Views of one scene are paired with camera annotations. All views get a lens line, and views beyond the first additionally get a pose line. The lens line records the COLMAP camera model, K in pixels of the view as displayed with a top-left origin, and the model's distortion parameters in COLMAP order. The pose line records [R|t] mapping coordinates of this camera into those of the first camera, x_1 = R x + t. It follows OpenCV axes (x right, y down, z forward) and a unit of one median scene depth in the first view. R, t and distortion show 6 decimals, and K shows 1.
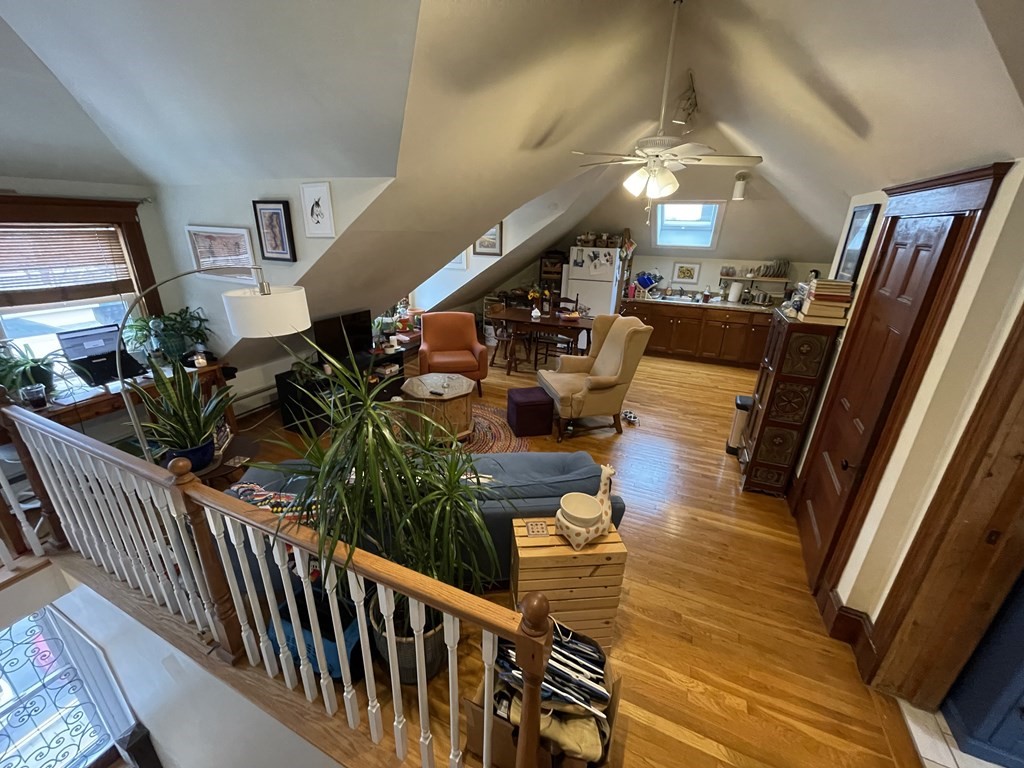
lens RADIAL K [[414.5, 0, 504.4], [0, 414.5, 386.2], [0, 0, 1]] dist [-0.003692, 0.002092]
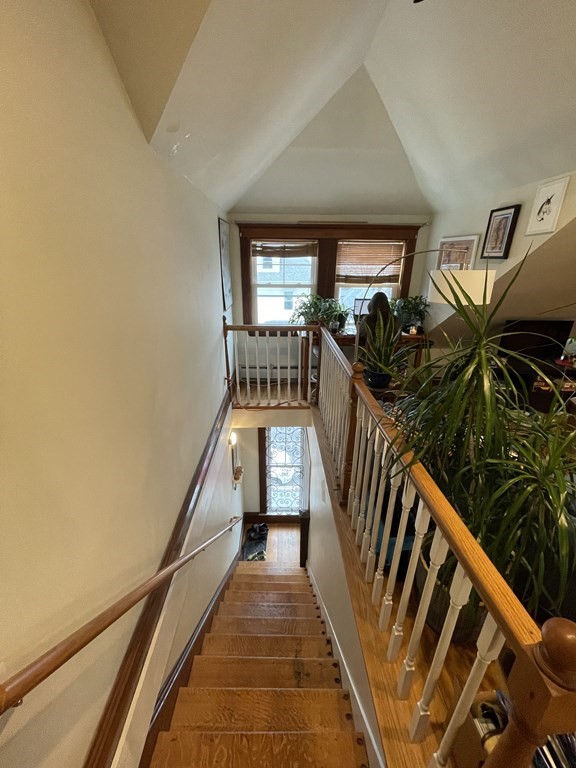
lens RADIAL K [[310.9, 0, 286.4], [0, 310.9, 378.3], [0, 0, 1]] dist [-0.003692, 0.002092]
pose [[0.445582, 0.305111, -0.841644, 0.059240], [-0.322029, 0.931827, 0.167316, 0.066362], [0.835317, 0.196481, 0.513460, 0.091846]]
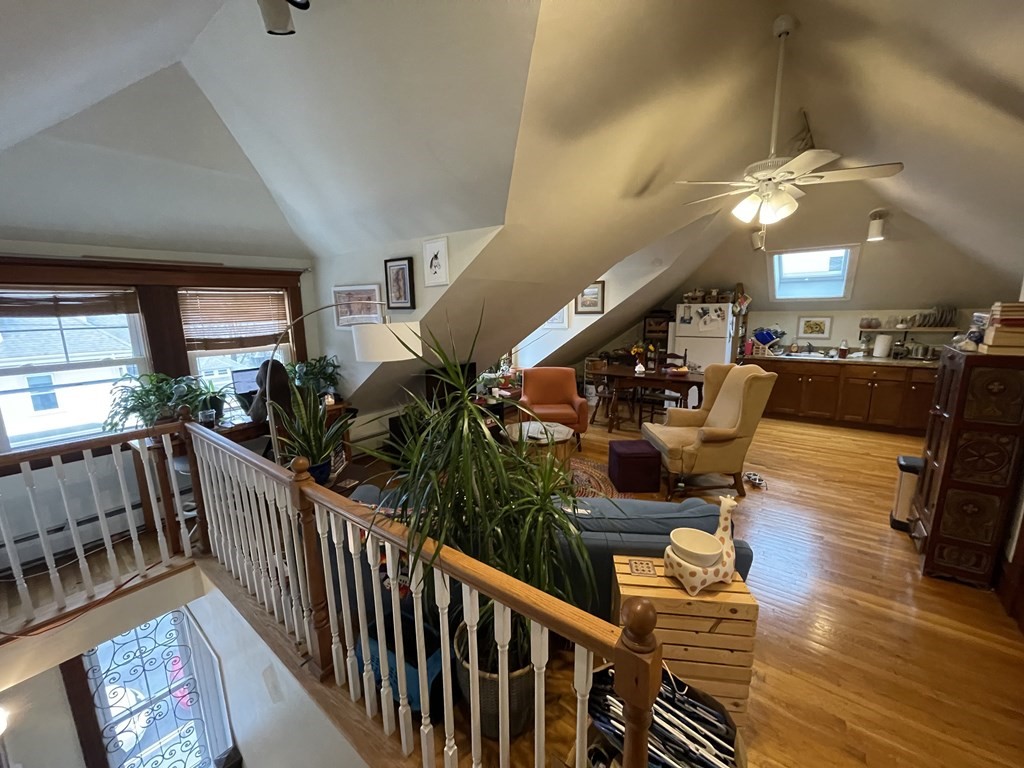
lens RADIAL K [[414.5, 0, 504.4], [0, 414.5, 386.2], [0, 0, 1]] dist [-0.003692, 0.002092]
pose [[0.970818, 0.004500, -0.239775, 0.003417], [-0.046768, 0.984180, -0.170889, 0.083004], [0.235213, 0.177116, 0.955670, 0.020704]]
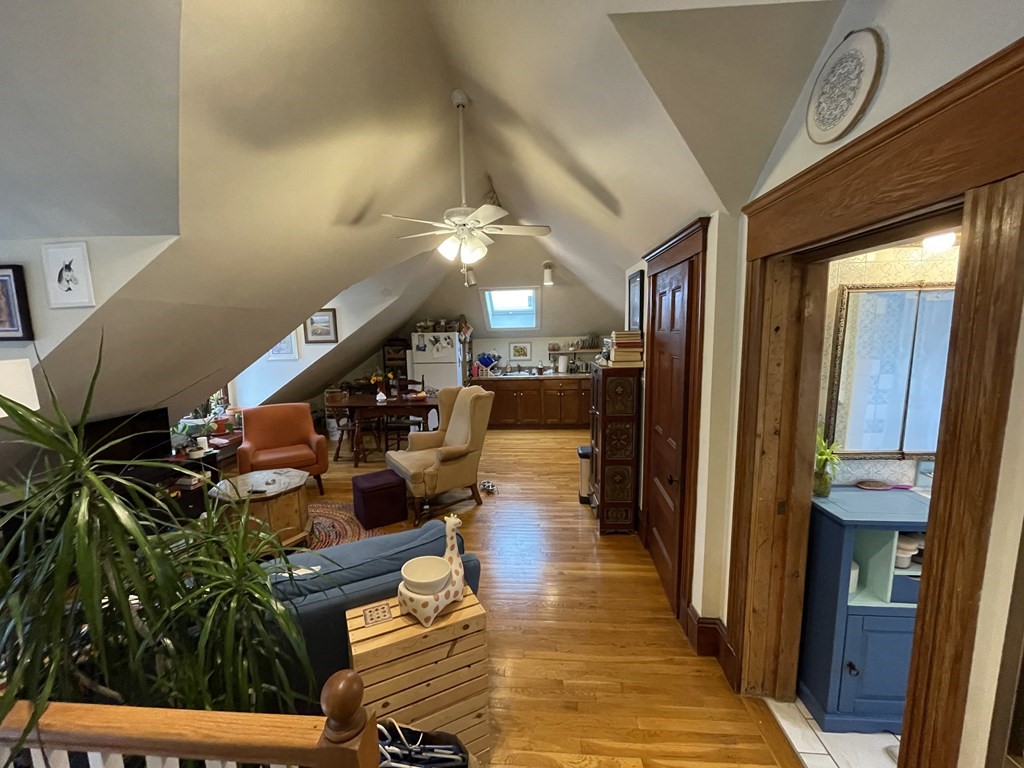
lens RADIAL K [[414.5, 0, 504.4], [0, 414.5, 386.2], [0, 0, 1]] dist [-0.003692, 0.002092]
pose [[0.938614, -0.086536, 0.333939, 0.050959], [0.161123, 0.965923, -0.202566, 0.074733], [-0.305030, 0.243936, 0.920571, 0.047994]]
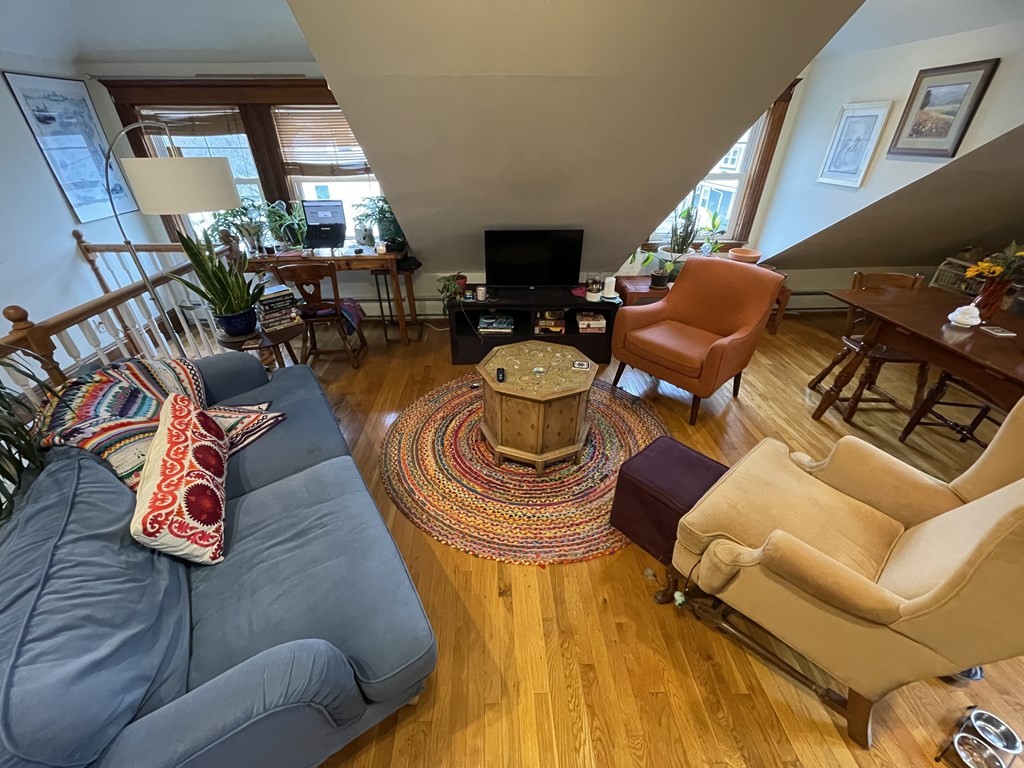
lens RADIAL K [[414.5, 0, 504.4], [0, 414.5, 386.2], [0, 0, 1]] dist [-0.003692, 0.002092]
pose [[0.451364, 0.444925, -0.773506, 0.402503], [-0.307276, 0.891312, 0.333383, -0.217685], [0.837766, 0.087202, 0.539021, 0.824747]]
